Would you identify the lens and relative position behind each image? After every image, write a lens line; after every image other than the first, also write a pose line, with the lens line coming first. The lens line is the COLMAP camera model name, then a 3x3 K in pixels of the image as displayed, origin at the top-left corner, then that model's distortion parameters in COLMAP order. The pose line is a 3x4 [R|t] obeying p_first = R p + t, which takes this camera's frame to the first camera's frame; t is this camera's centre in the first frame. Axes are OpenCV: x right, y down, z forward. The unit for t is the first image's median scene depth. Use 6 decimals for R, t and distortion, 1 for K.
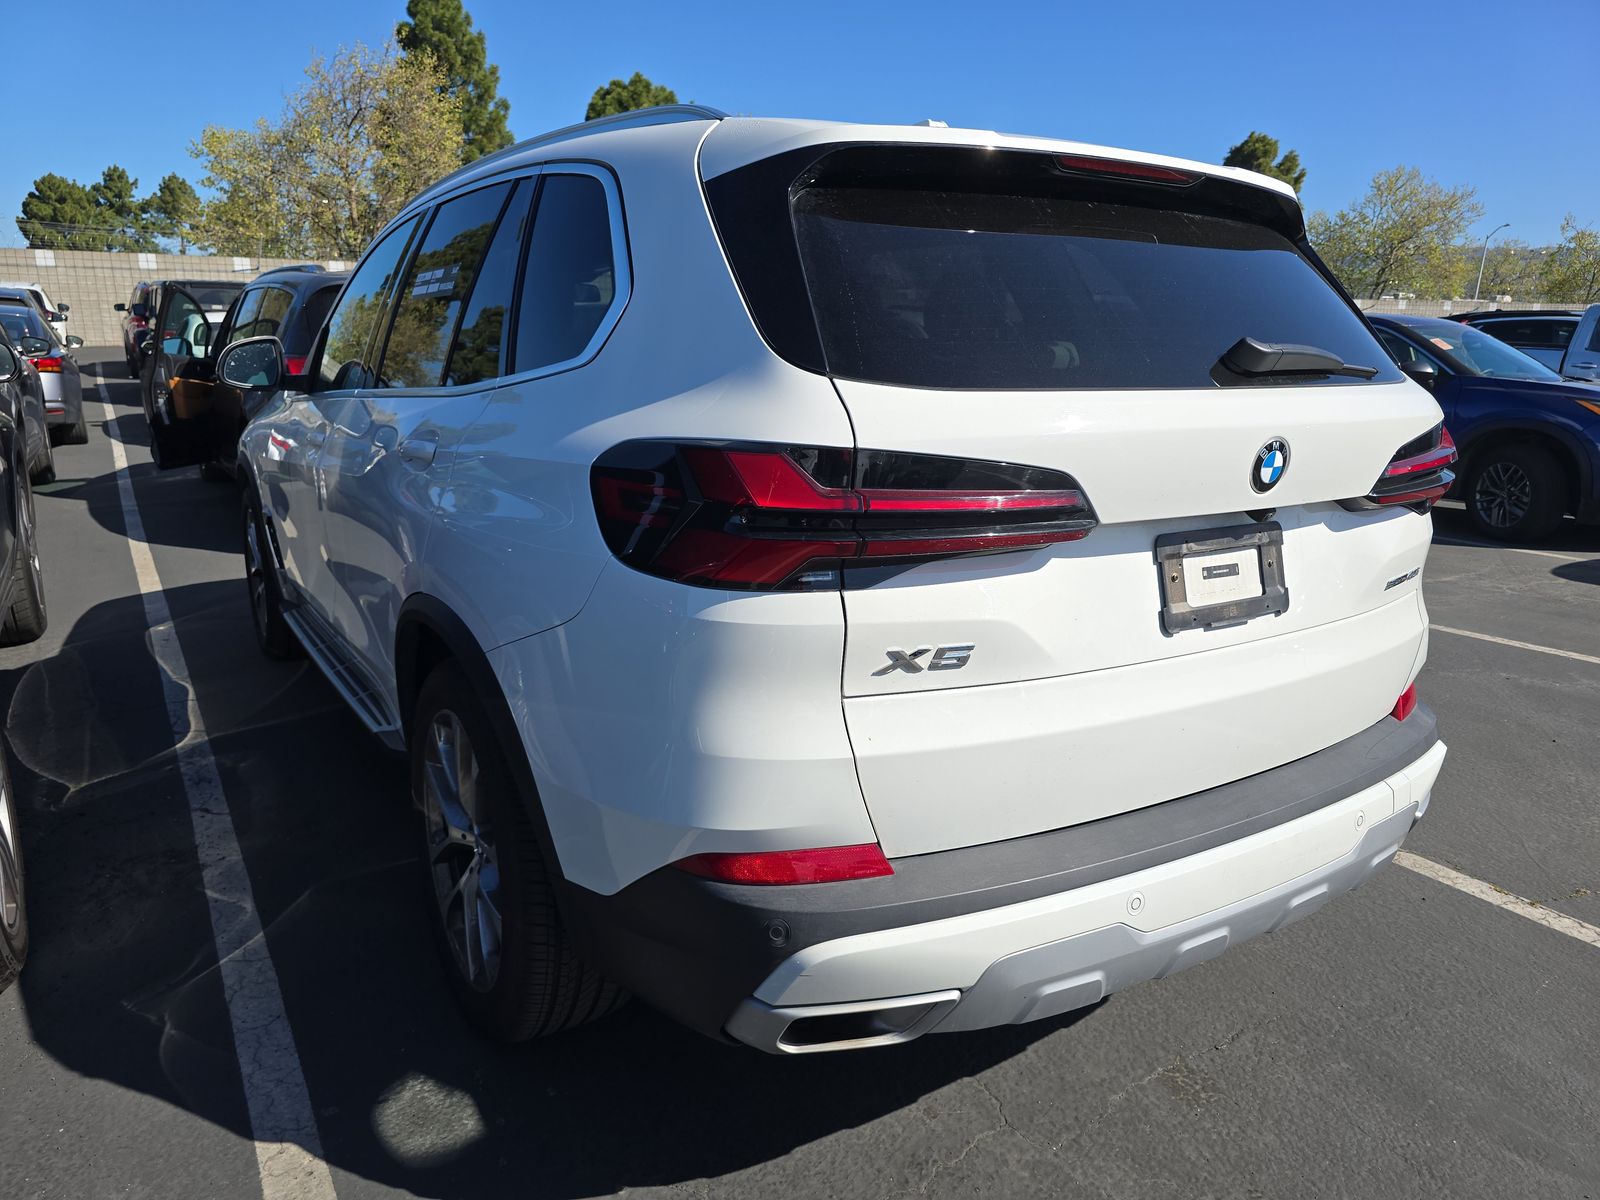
lens RADIAL K [[1092.3, 0, 810.6], [0, 1092.3, 596.0], [0, 0, 1]] dist [0.034711, -0.028067]
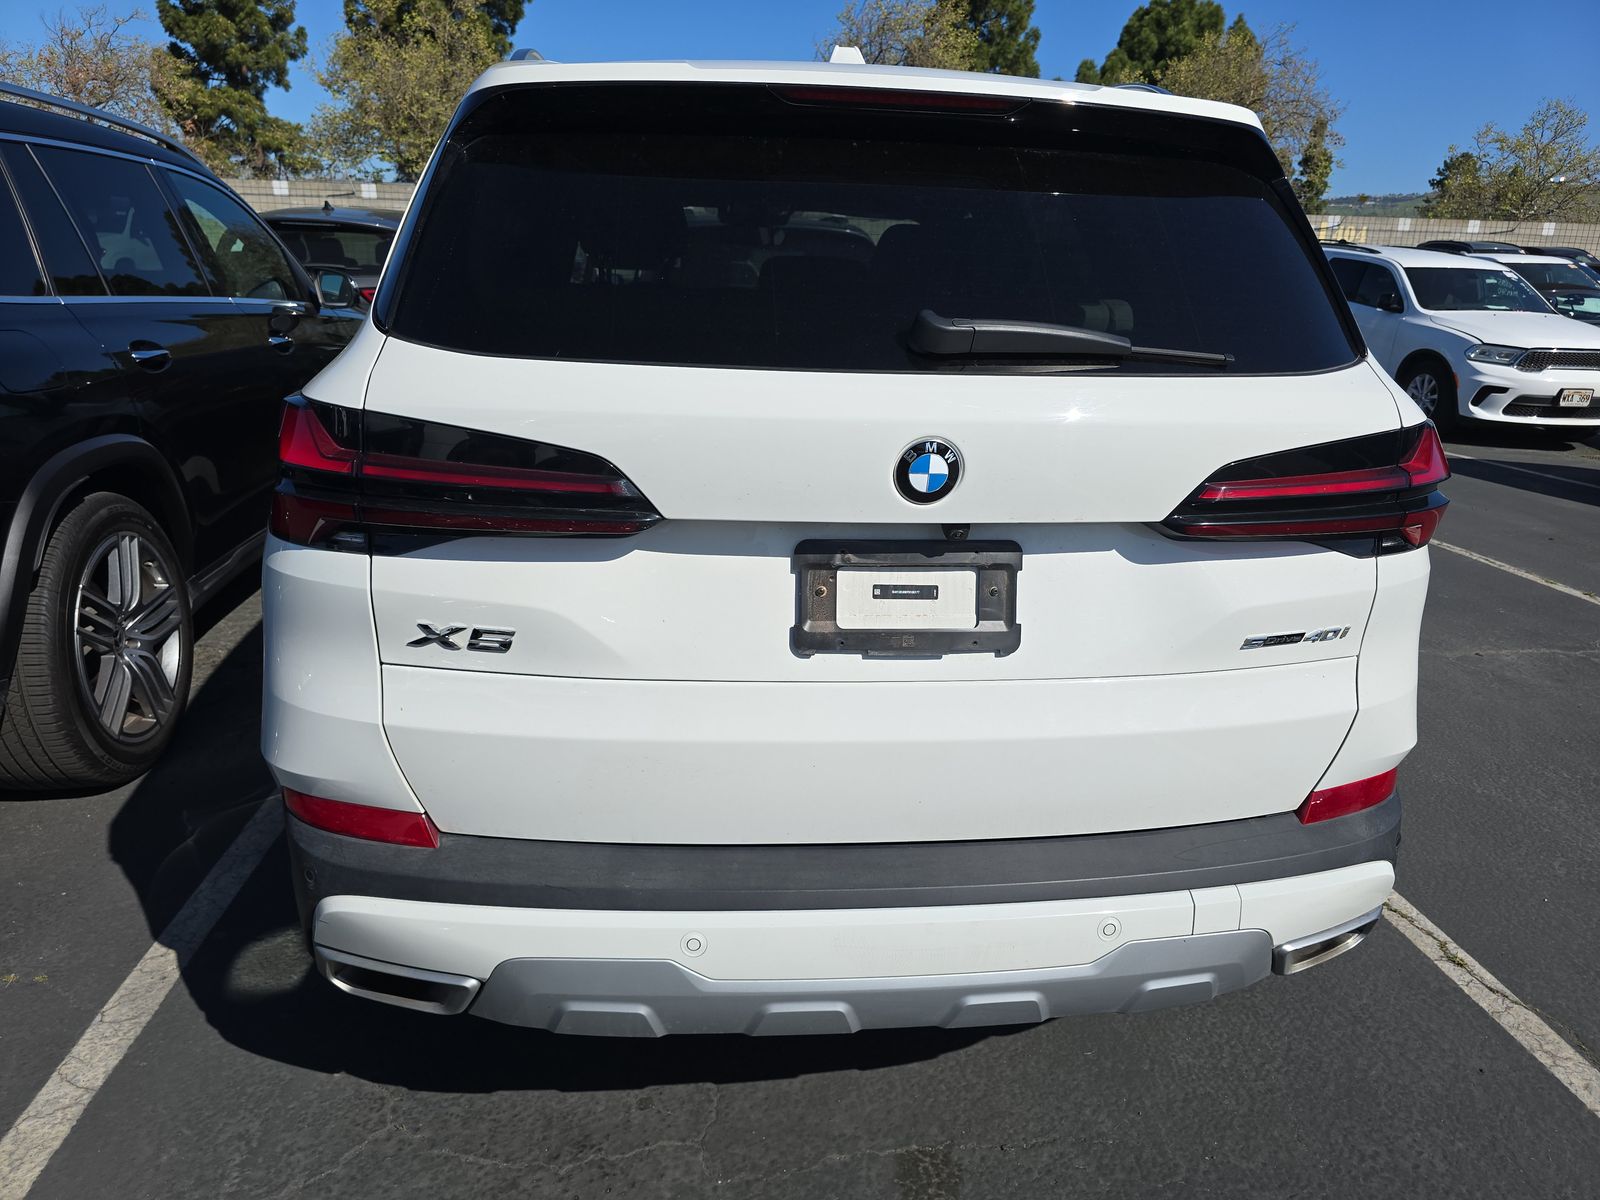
lens RADIAL K [[1092.3, 0, 804.9], [0, 1092.3, 599.0], [0, 0, 1]] dist [0.034711, -0.028067]
pose [[0.897941, 0.141920, -0.416606, 0.648684], [-0.118391, 0.989581, 0.081931, -0.076069], [0.423893, -0.024247, 0.905388, 0.215029]]
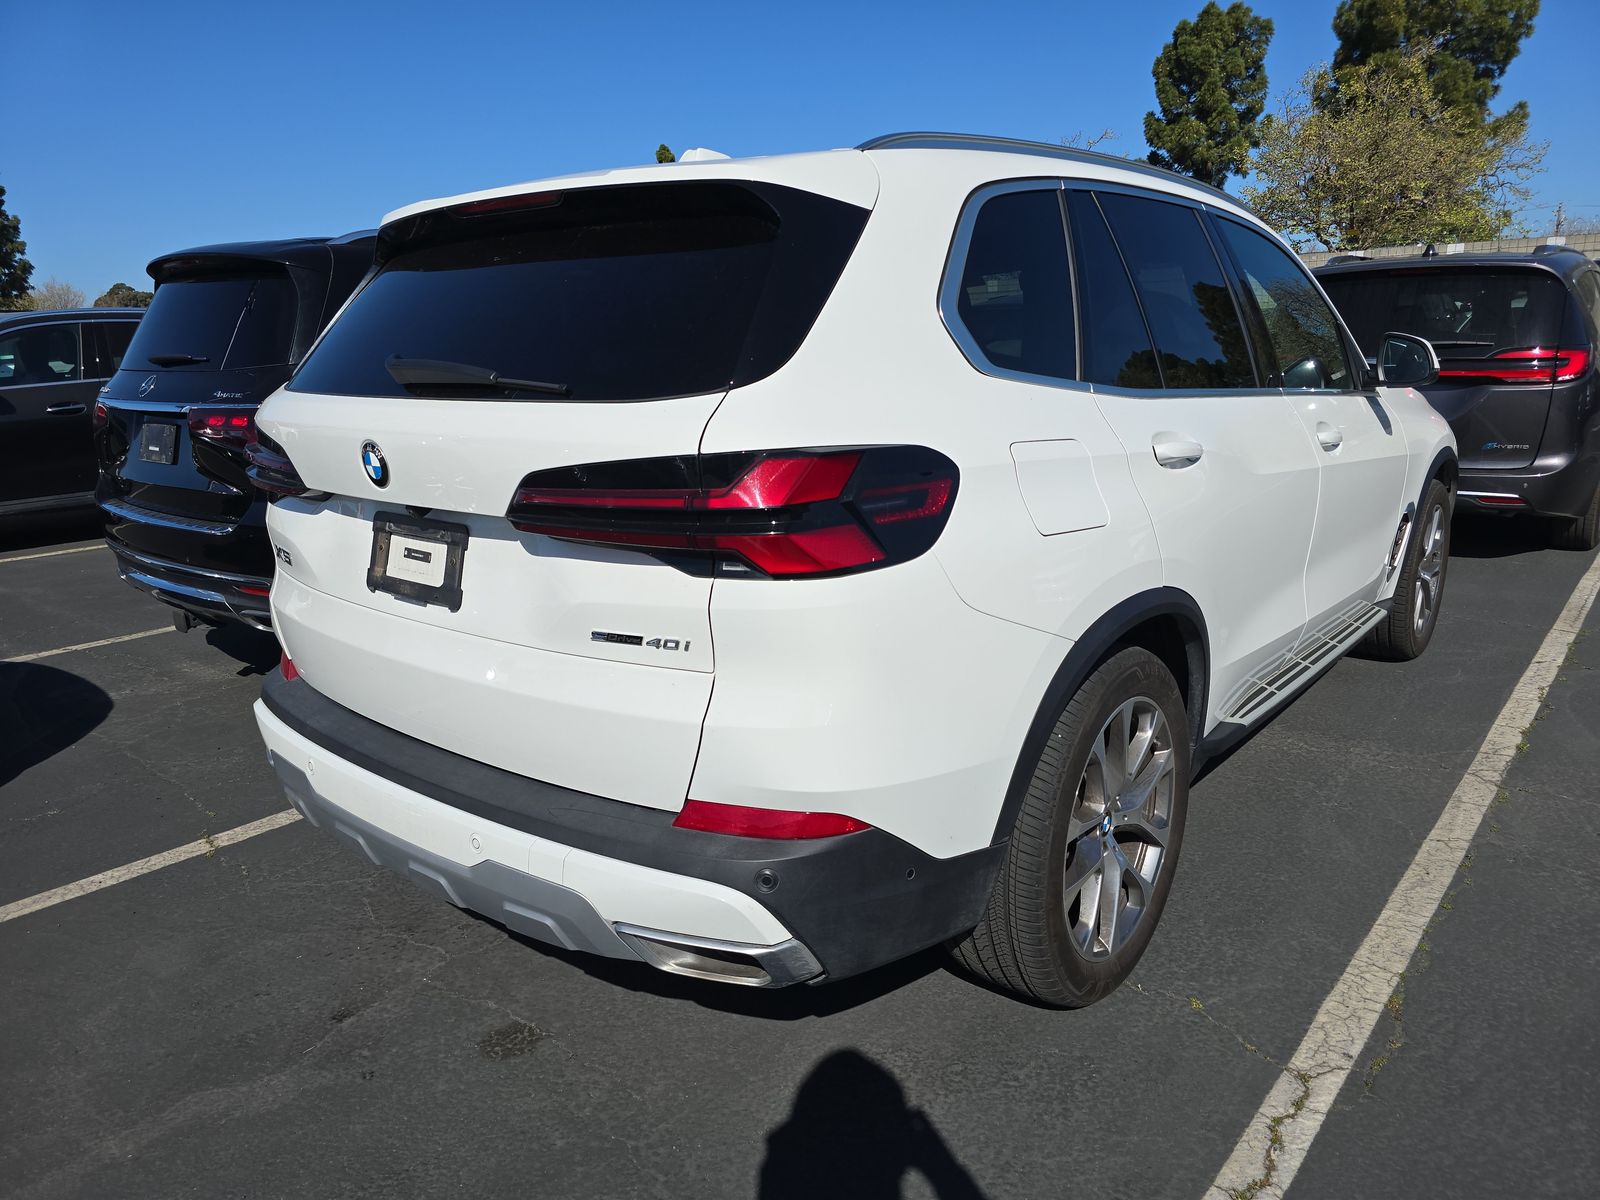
lens RADIAL K [[1092.3, 0, 807.3], [0, 1092.3, 598.7], [0, 0, 1]] dist [0.034711, -0.028067]
pose [[0.297116, 0.203069, -0.932998, 1.582266], [-0.189292, 0.970257, 0.150898, -0.229972], [0.935890, 0.131774, 0.326718, 1.008280]]
